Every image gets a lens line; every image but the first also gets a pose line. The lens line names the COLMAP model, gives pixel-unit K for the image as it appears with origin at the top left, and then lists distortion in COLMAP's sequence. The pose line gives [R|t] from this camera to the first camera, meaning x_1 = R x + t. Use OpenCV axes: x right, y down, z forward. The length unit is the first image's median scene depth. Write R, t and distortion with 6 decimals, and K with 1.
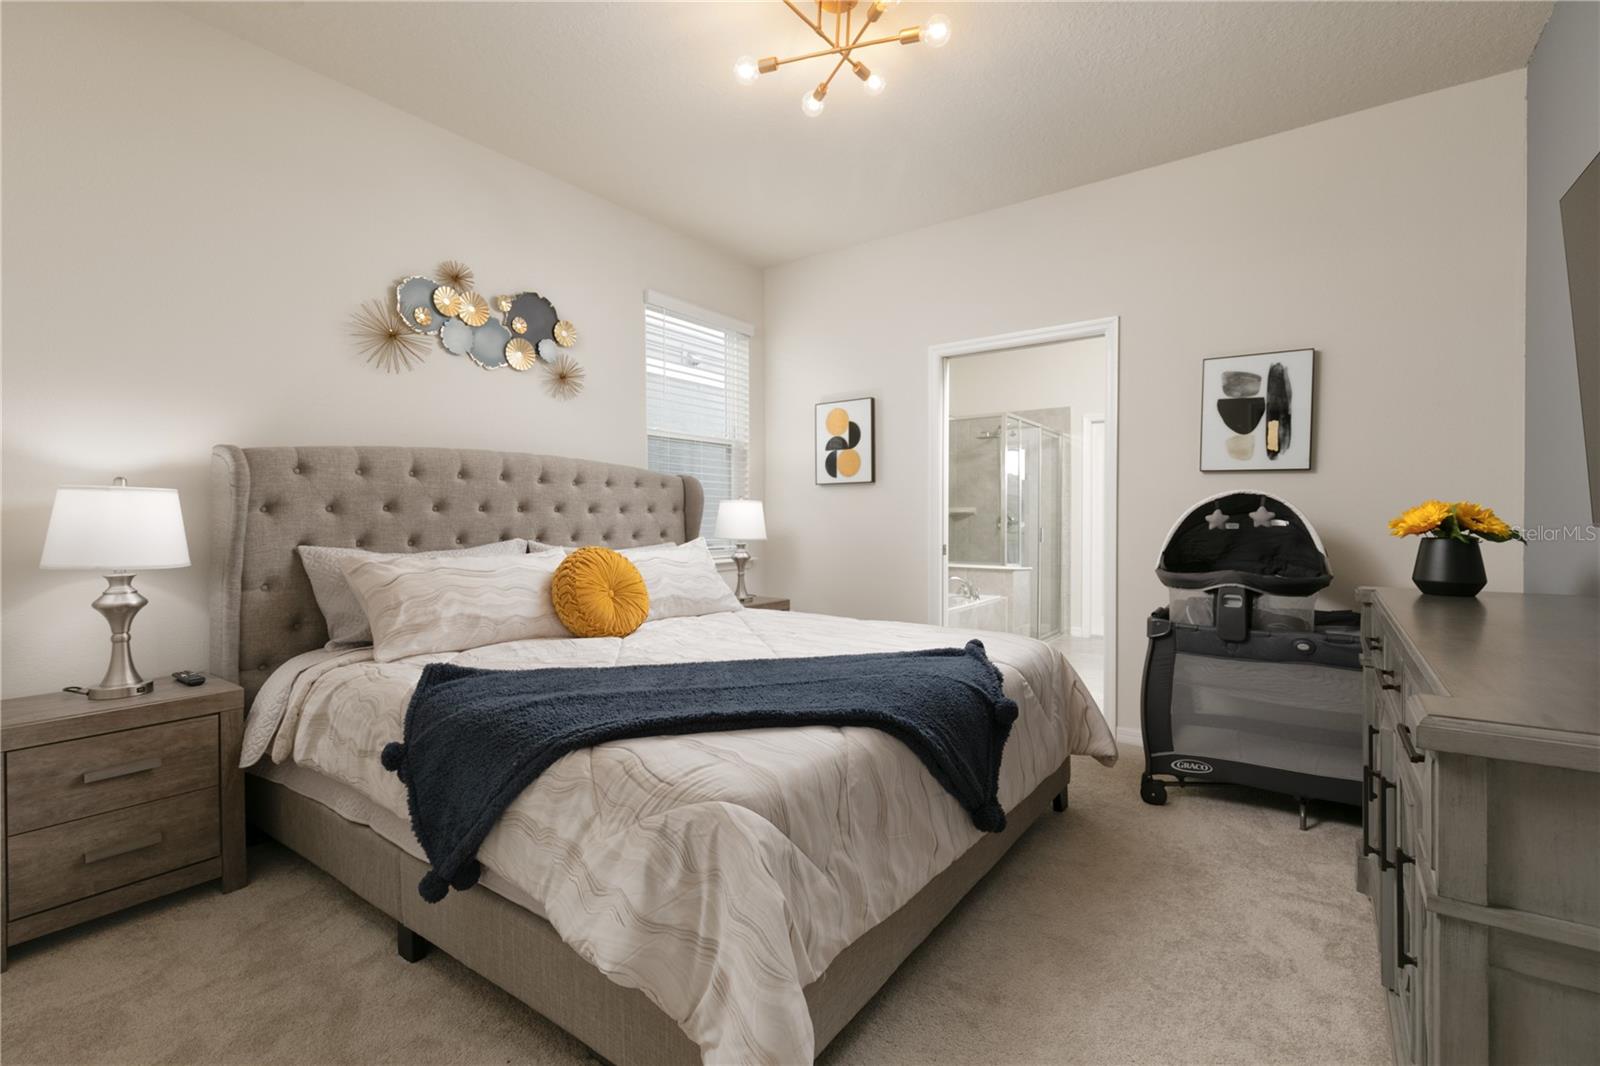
lens RADIAL K [[710.0, 0, 792.0], [0, 710.0, 525.9], [0, 0, 1]] dist [0.001744, 0.000104]
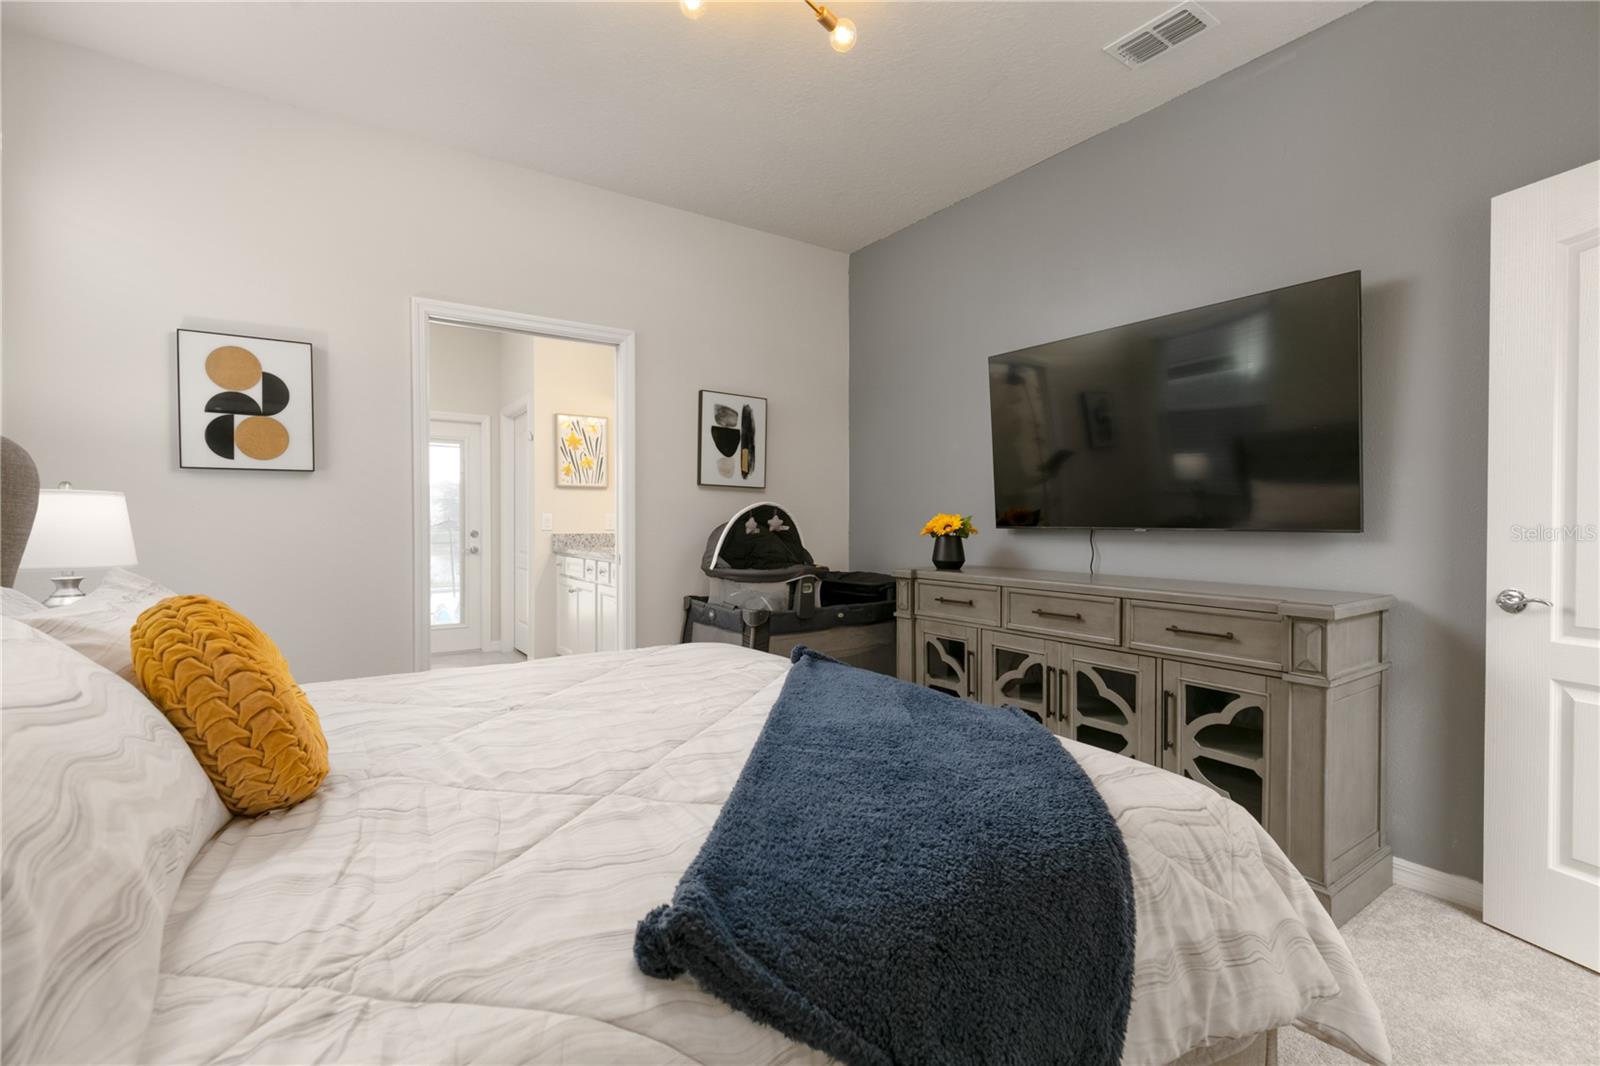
lens RADIAL K [[710.0, 0, 792.0], [0, 710.0, 525.9], [0, 0, 1]] dist [0.001744, 0.000104]
pose [[0.333541, -0.003177, 0.942730, -0.504824], [0.012410, 0.999922, -0.001021, -0.005725], [-0.942654, 0.012039, 0.333555, 0.487416]]
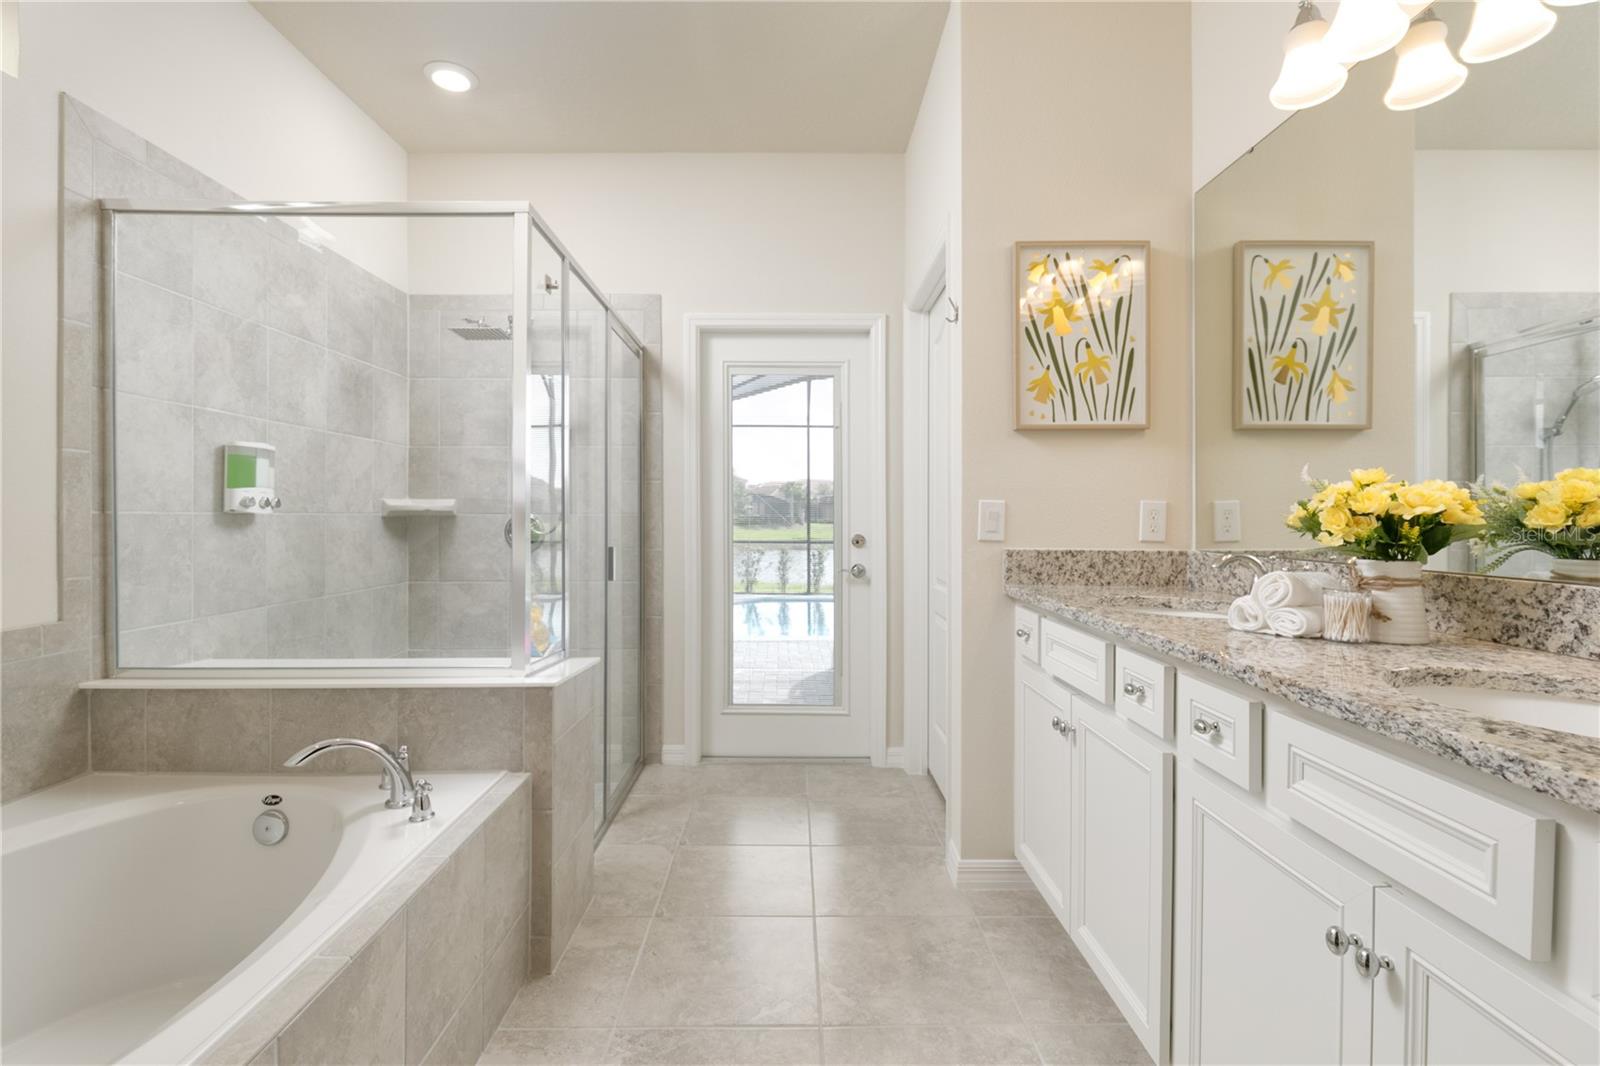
lens RADIAL K [[710.0, 0, 792.0], [0, 710.0, 525.9], [0, 0, 1]] dist [0.001744, 0.000104]
pose [[0.811401, -0.003828, 0.584477, 0.395640], [0.005238, 0.999986, -0.000722, -0.019559], [-0.584467, 0.003647, 0.811410, 1.201731]]
